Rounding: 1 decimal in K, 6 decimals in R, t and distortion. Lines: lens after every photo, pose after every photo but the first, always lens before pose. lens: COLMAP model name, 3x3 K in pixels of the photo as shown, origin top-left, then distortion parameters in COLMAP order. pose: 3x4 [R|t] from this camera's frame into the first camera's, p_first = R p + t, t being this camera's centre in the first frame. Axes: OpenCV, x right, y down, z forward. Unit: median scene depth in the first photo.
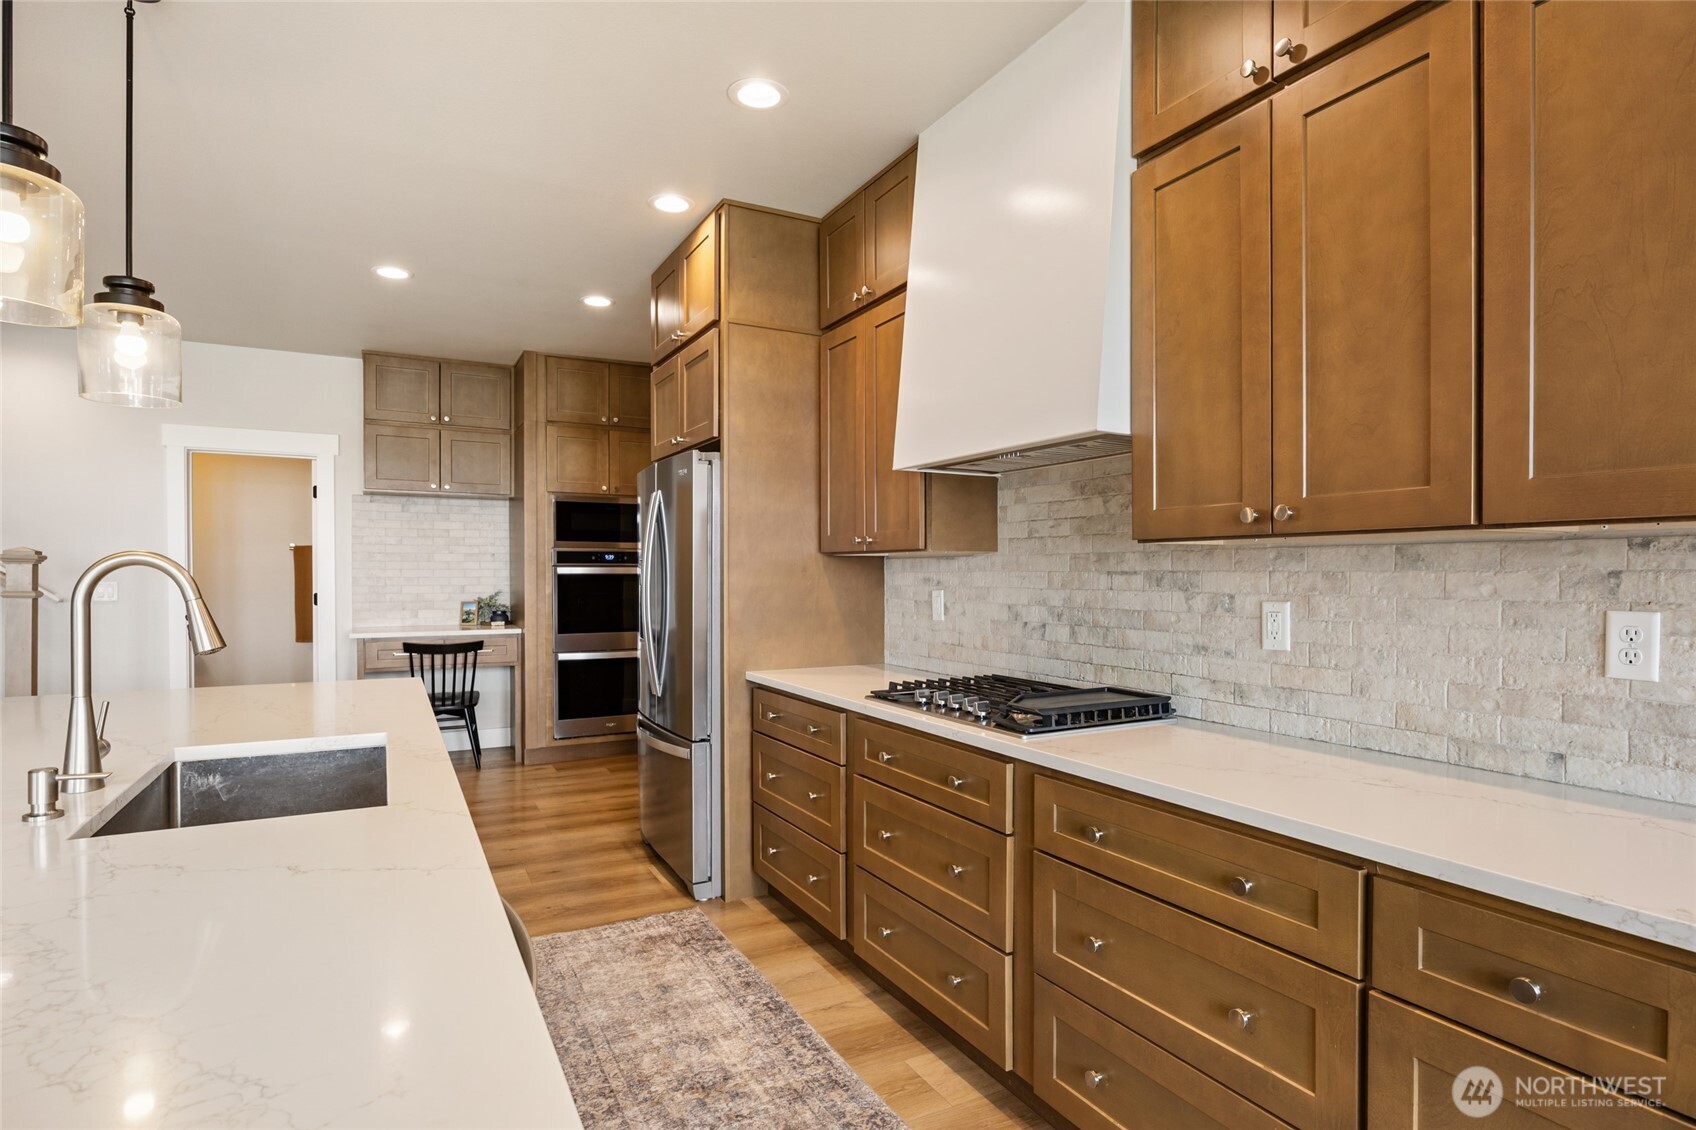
lens RADIAL K [[867.4, 0, 856.6], [0, 867.4, 587.1], [0, 0, 1]] dist [-0.006984, -0.000467]
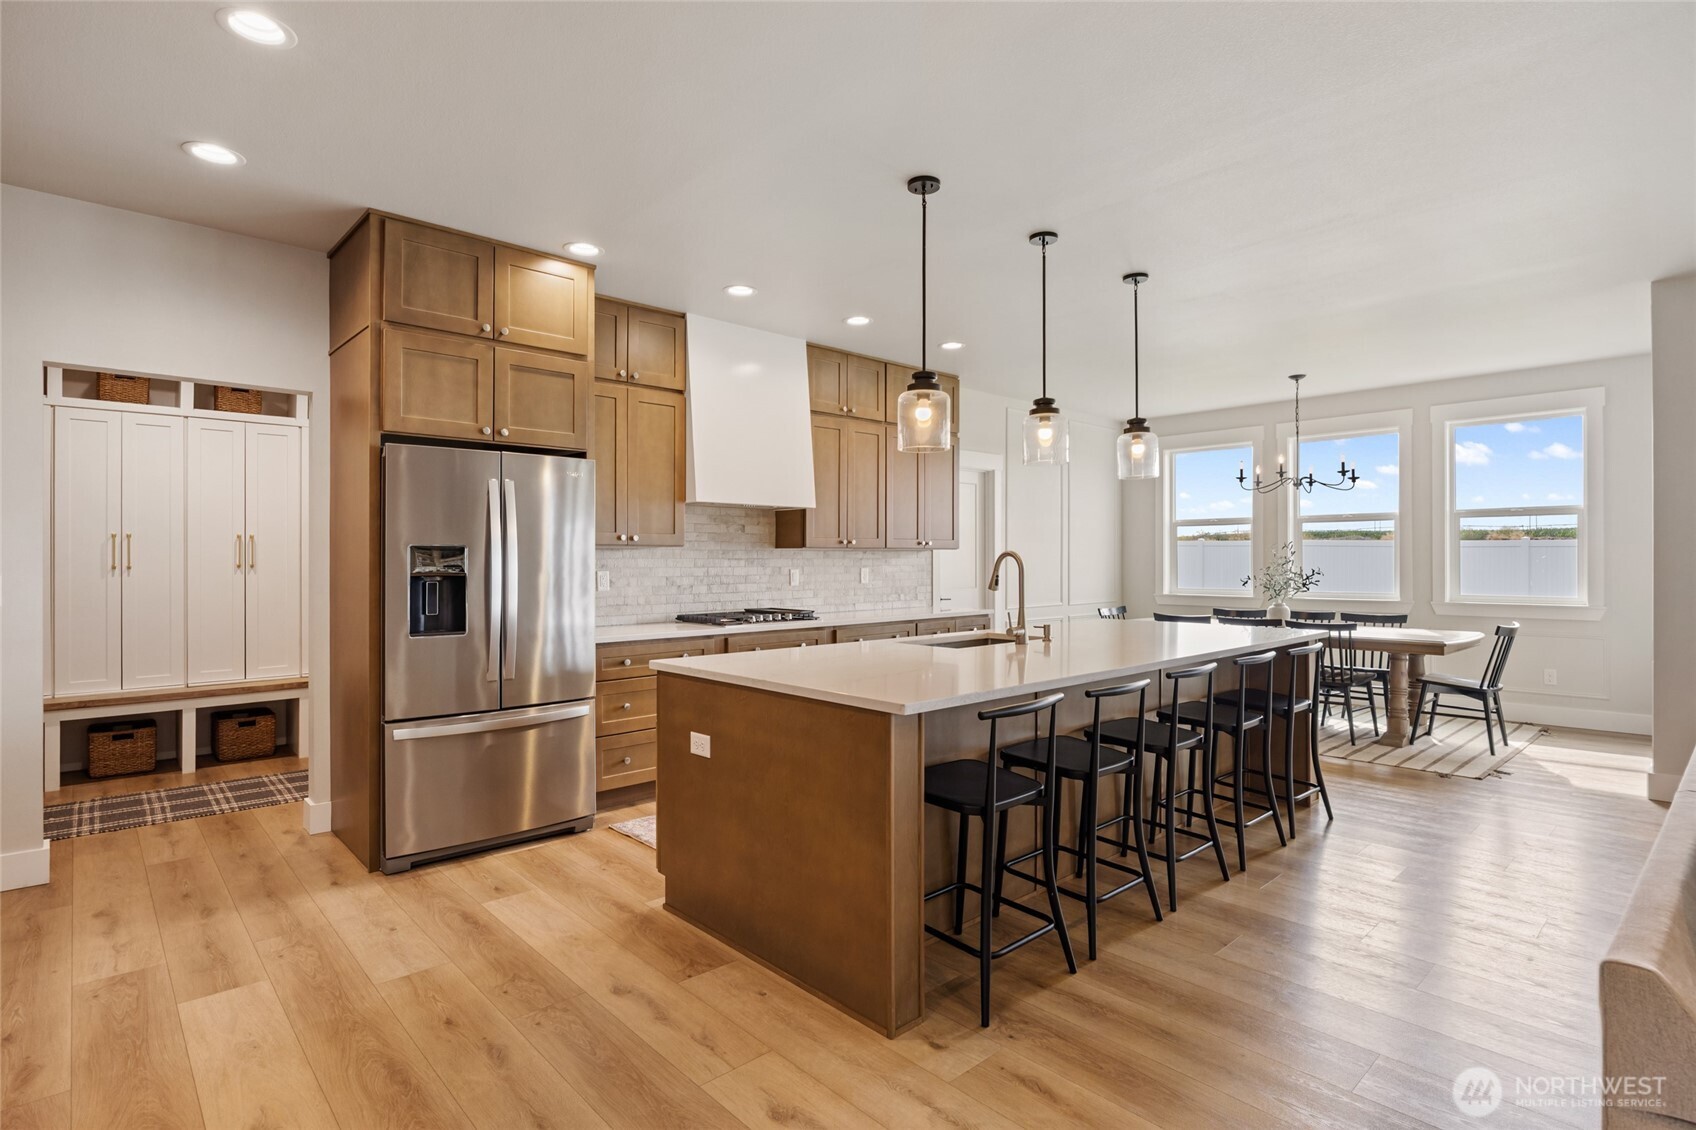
lens RADIAL K [[849.1, 0, 849.6], [0, 849.1, 563.8], [0, 0, 1]] dist [-0.005010, -0.000055]
pose [[-0.247272, -0.007221, 0.968919, -1.508041], [0.015763, 0.999810, 0.011474, -0.019974], [-0.968818, 0.018110, -0.247111, 0.990903]]
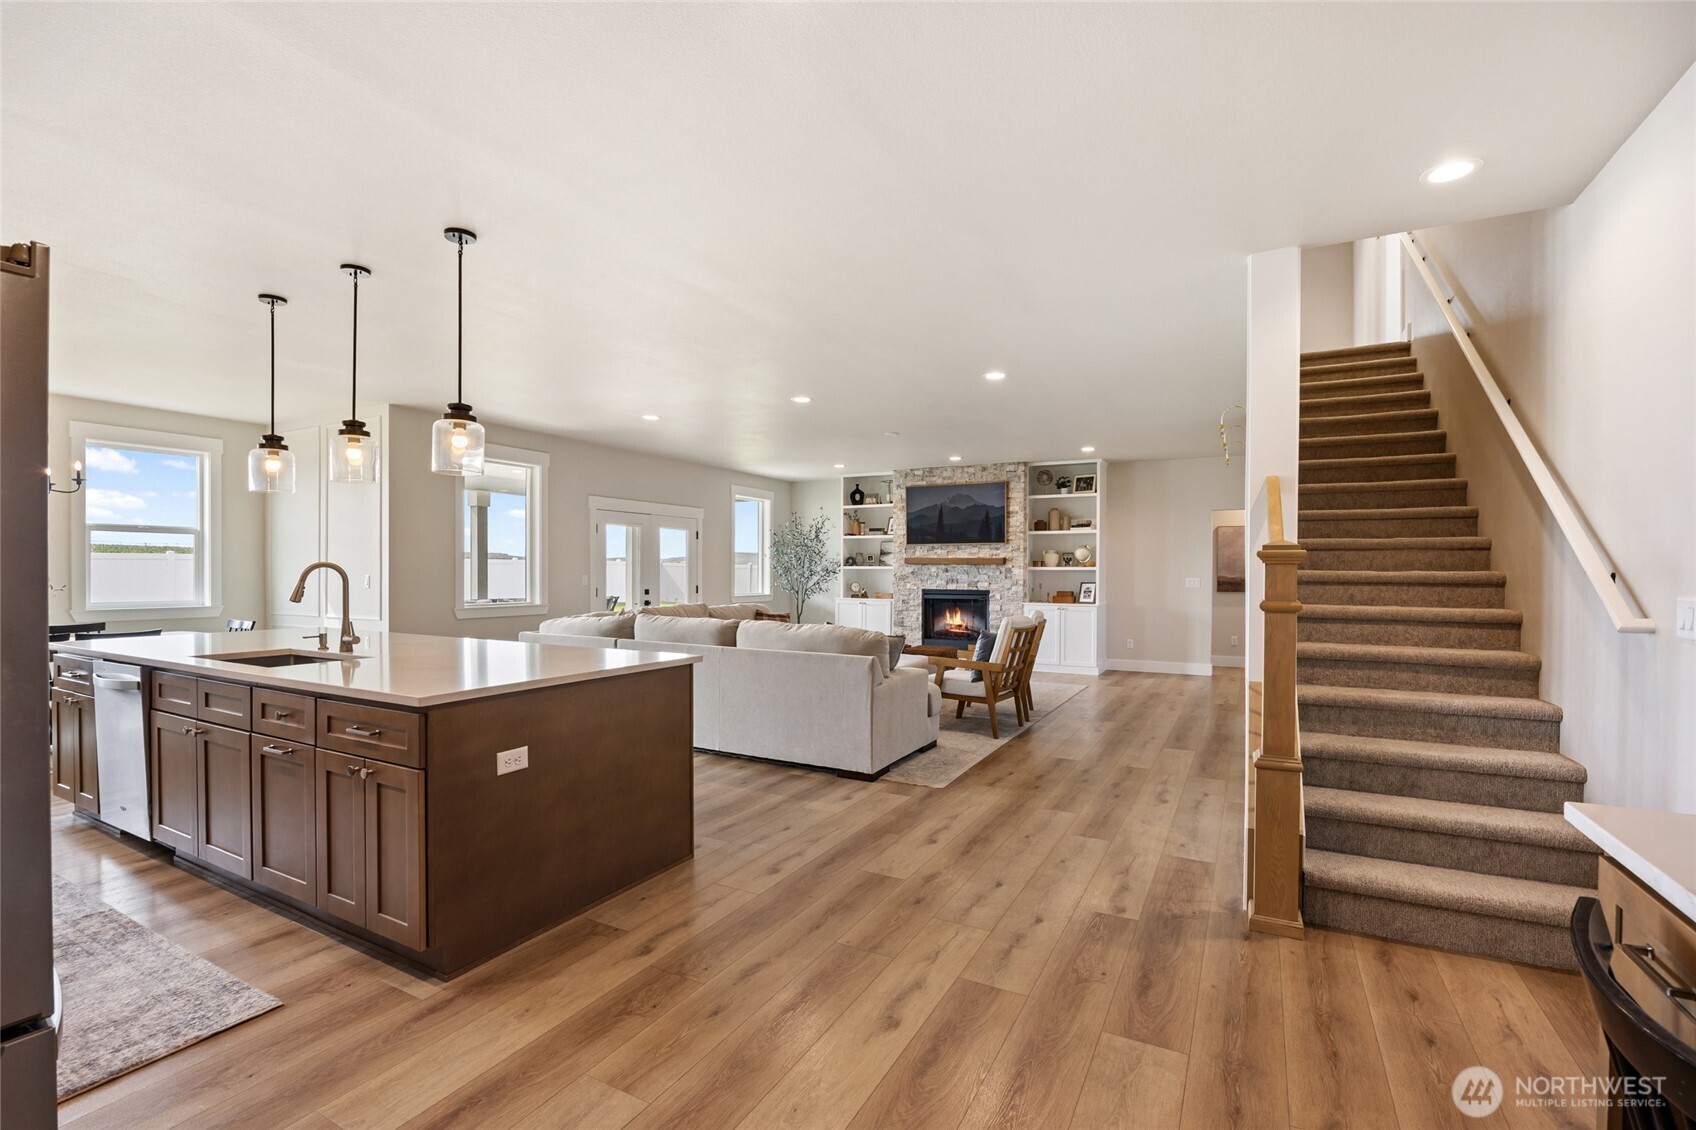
lens RADIAL K [[745.4, 0, 846.6], [0, 745.4, 568.9], [0, 0, 1]] dist [-0.005721, -0.000904]
pose [[-0.840070, -0.006819, -0.542435, -0.451760], [-0.014713, 0.999840, 0.010217, -0.033947], [0.542278, 0.016564, -0.840036, 1.776156]]
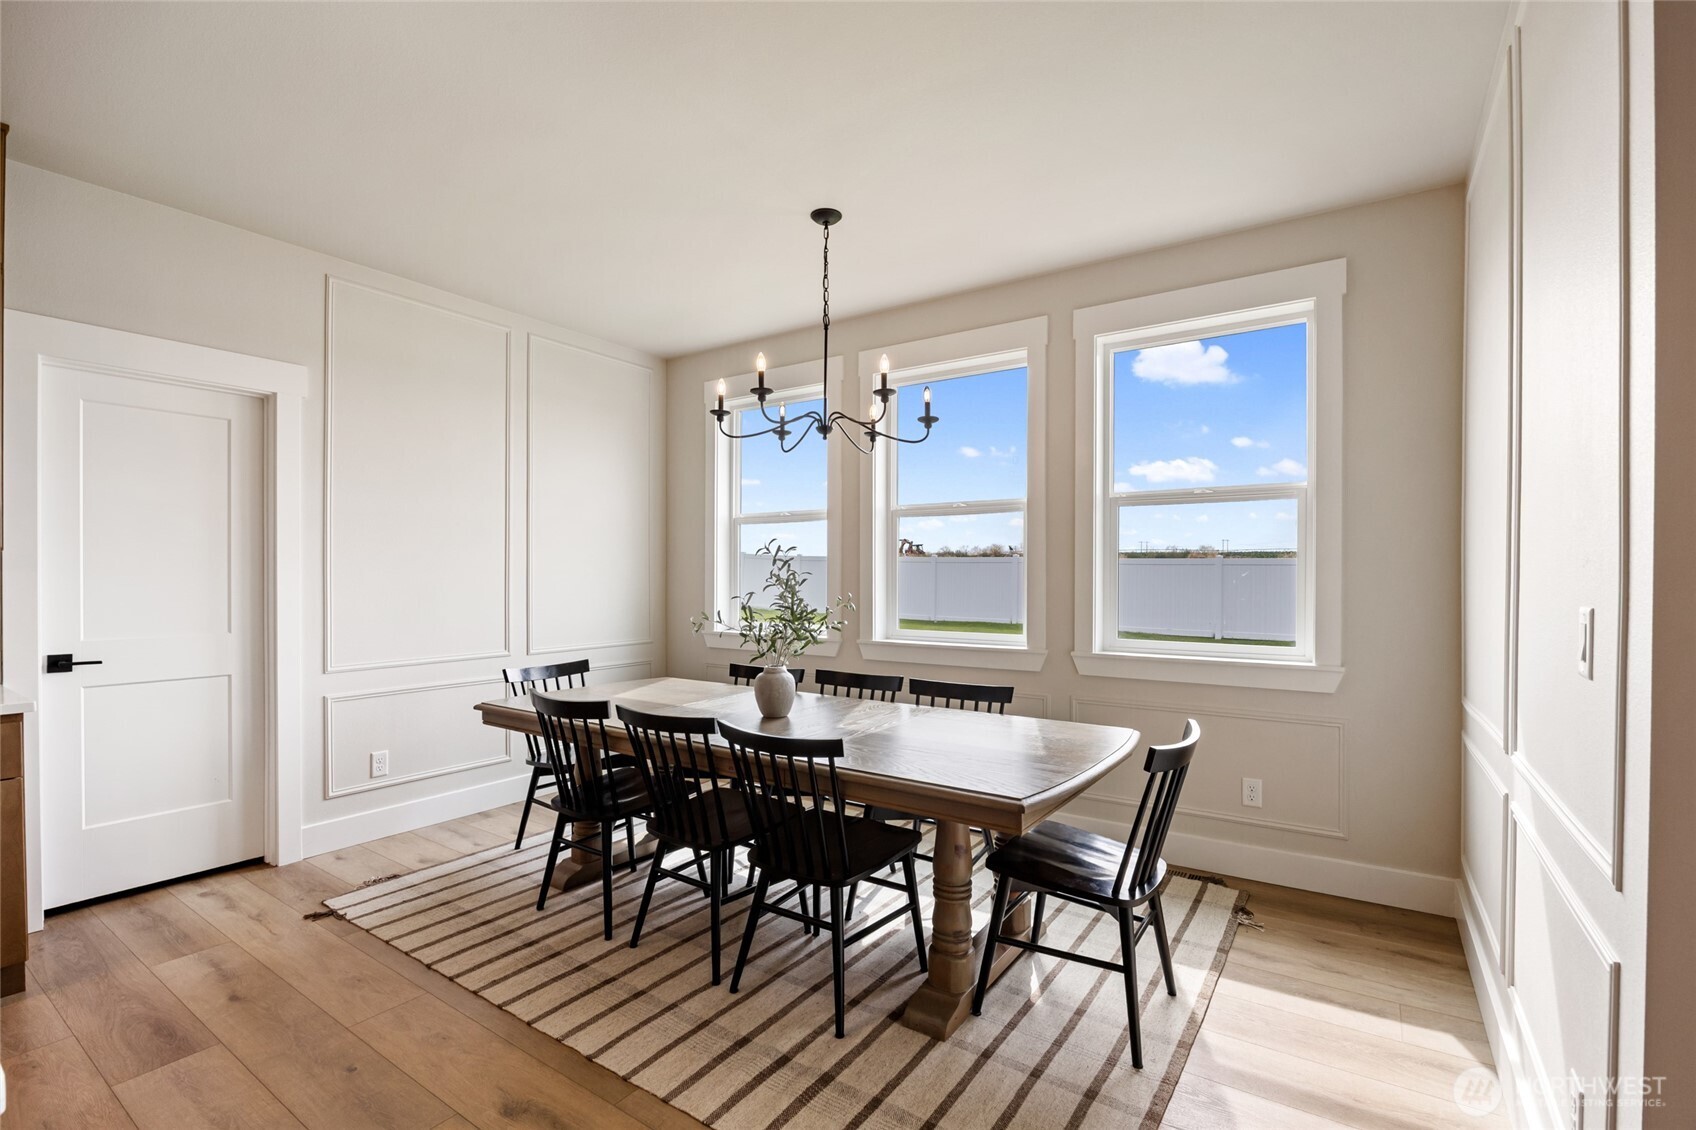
lens RADIAL K [[745.4, 0, 863.0], [0, 745.4, 590.2], [0, 0, 1]] dist [-0.005721, -0.000904]
pose [[-0.460238, -0.016752, 0.887638, -0.605864], [0.009214, 0.999678, 0.023644, 0.005524], [-0.887748, 0.019061, -0.459935, -0.208472]]
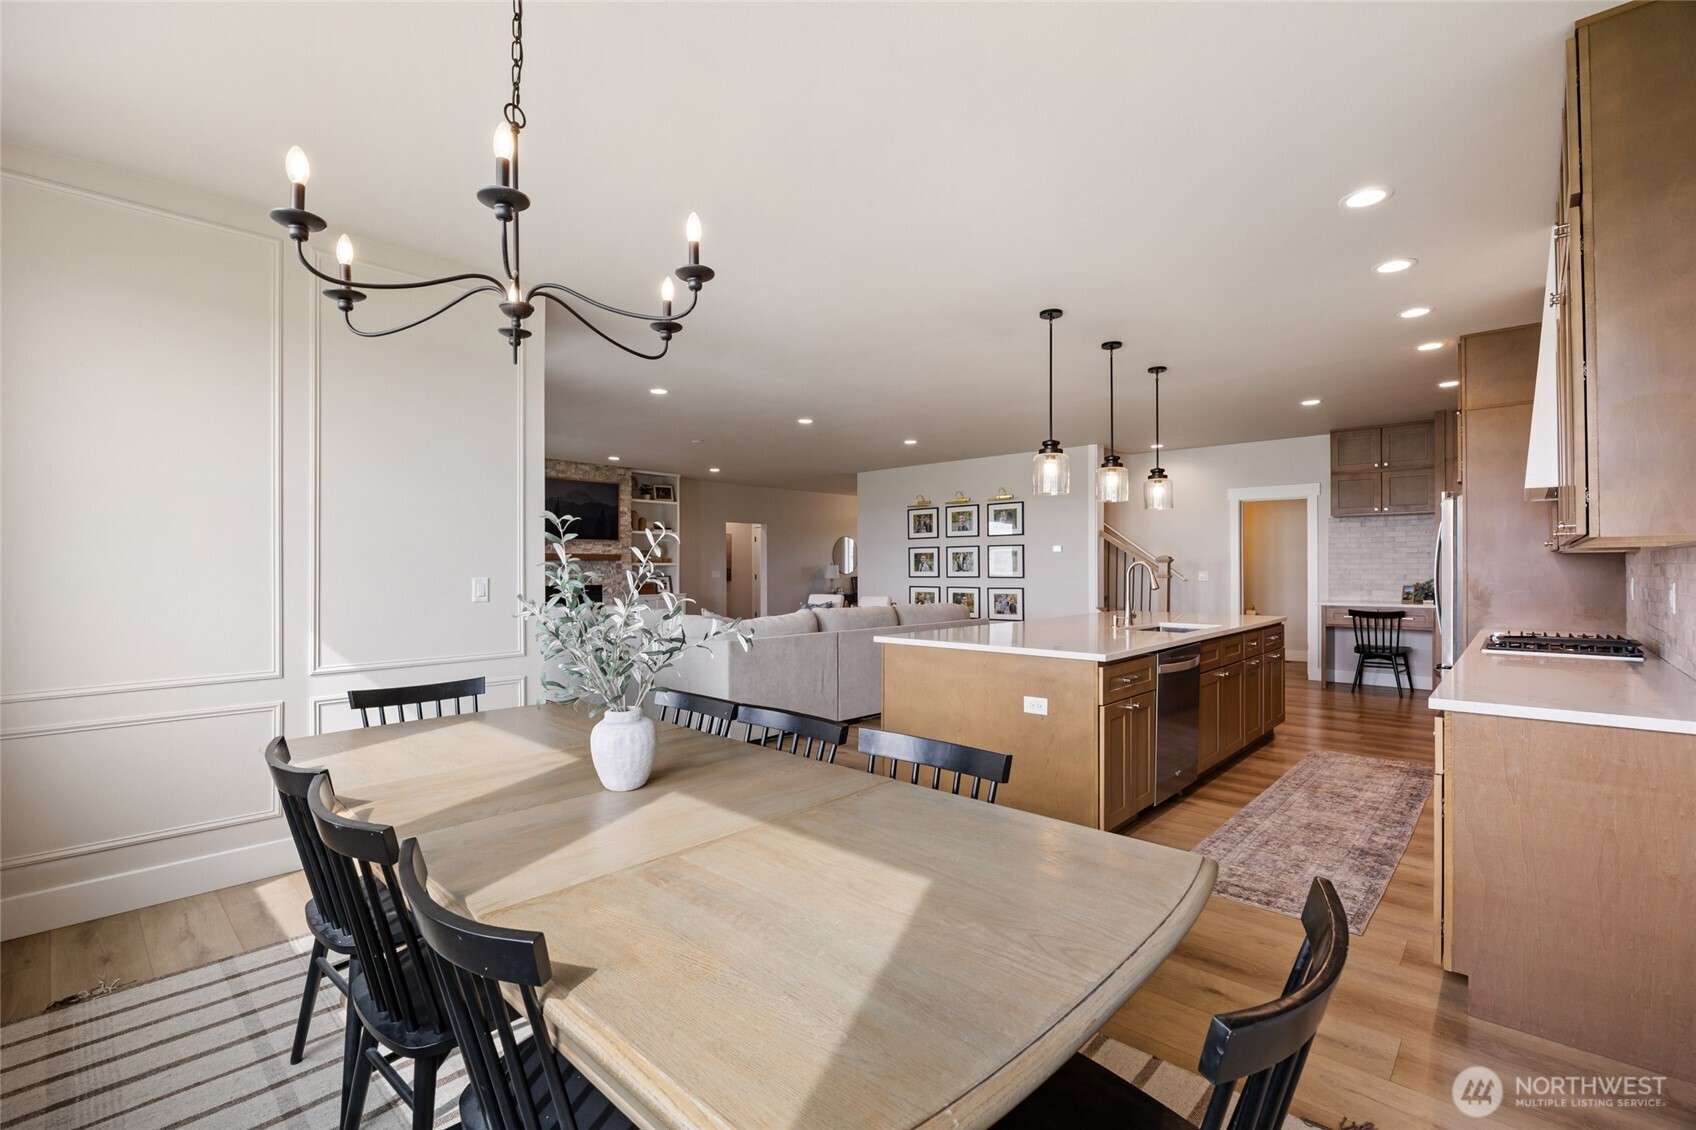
lens RADIAL K [[745.4, 0, 851.9], [0, 745.4, 569.2], [0, 0, 1]] dist [-0.005721, -0.000904]
pose [[0.326098, 0.000329, -0.945336, 0.809083], [-0.011803, 0.999923, -0.003723, 0.008673], [0.945262, 0.012371, 0.326077, -0.545416]]
